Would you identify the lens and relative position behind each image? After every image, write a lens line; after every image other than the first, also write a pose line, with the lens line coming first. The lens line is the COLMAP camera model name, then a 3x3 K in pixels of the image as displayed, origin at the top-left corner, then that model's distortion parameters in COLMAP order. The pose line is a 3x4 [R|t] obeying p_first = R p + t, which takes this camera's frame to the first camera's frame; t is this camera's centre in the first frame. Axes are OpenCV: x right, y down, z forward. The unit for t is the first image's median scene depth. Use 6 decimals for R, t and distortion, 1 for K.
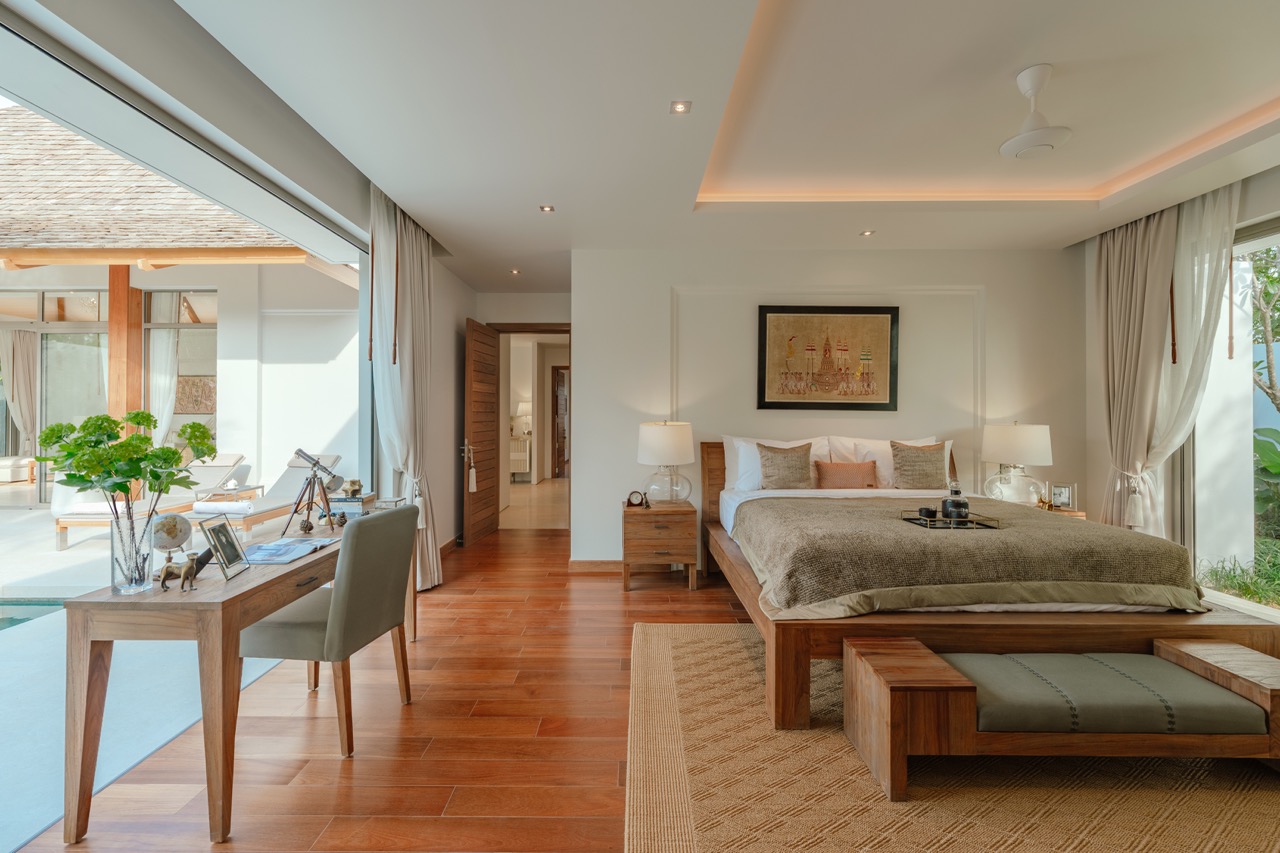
lens RADIAL K [[477.2, 0, 641.3], [0, 477.2, 415.3], [0, 0, 1]] dist [-0.003557, 0.000539]
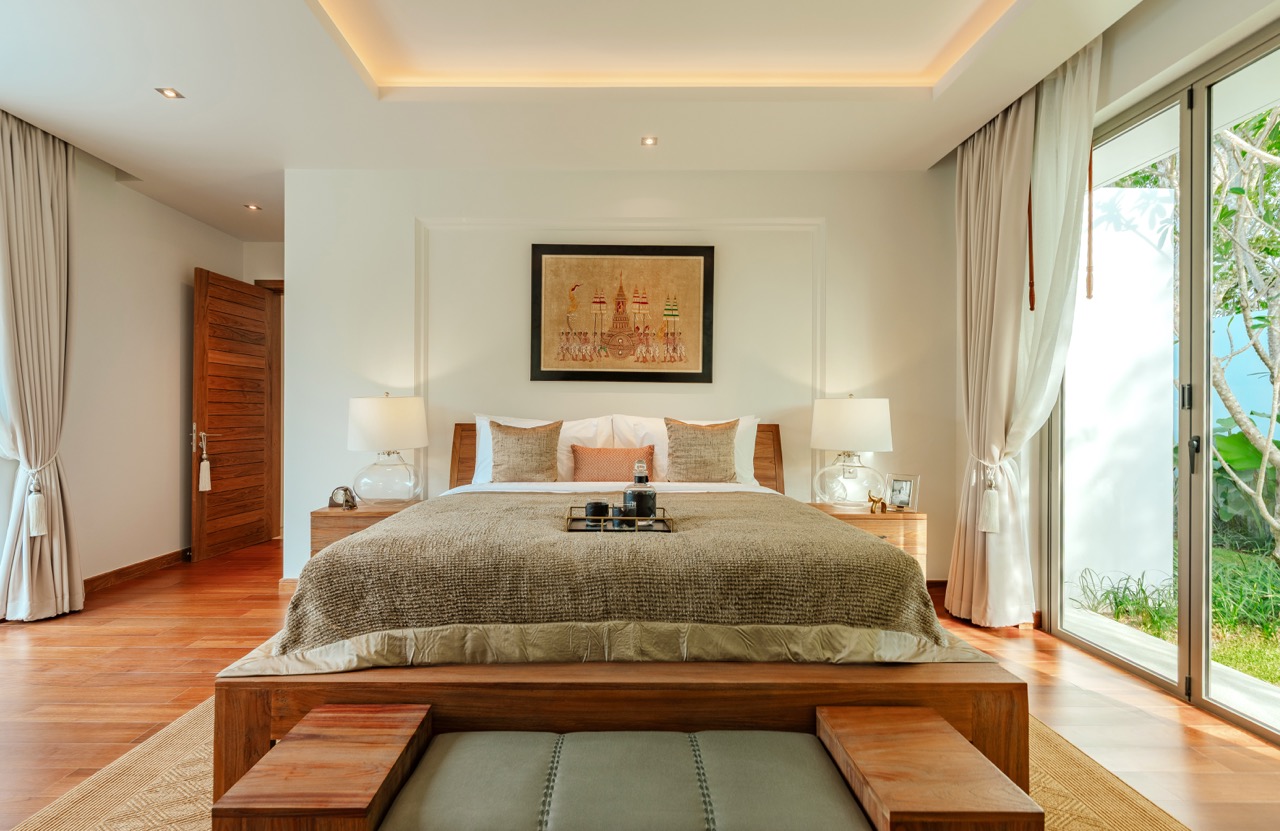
lens RADIAL K [[530.1, 0, 630.7], [0, 530.1, 420.4], [0, 0, 1]] dist [-0.001455, -0.000436]
pose [[0.999955, 0.000895, 0.009415, 0.442152], [-0.000970, 0.999968, 0.007974, 0.049085], [-0.009408, -0.007983, 0.999924, 0.168301]]
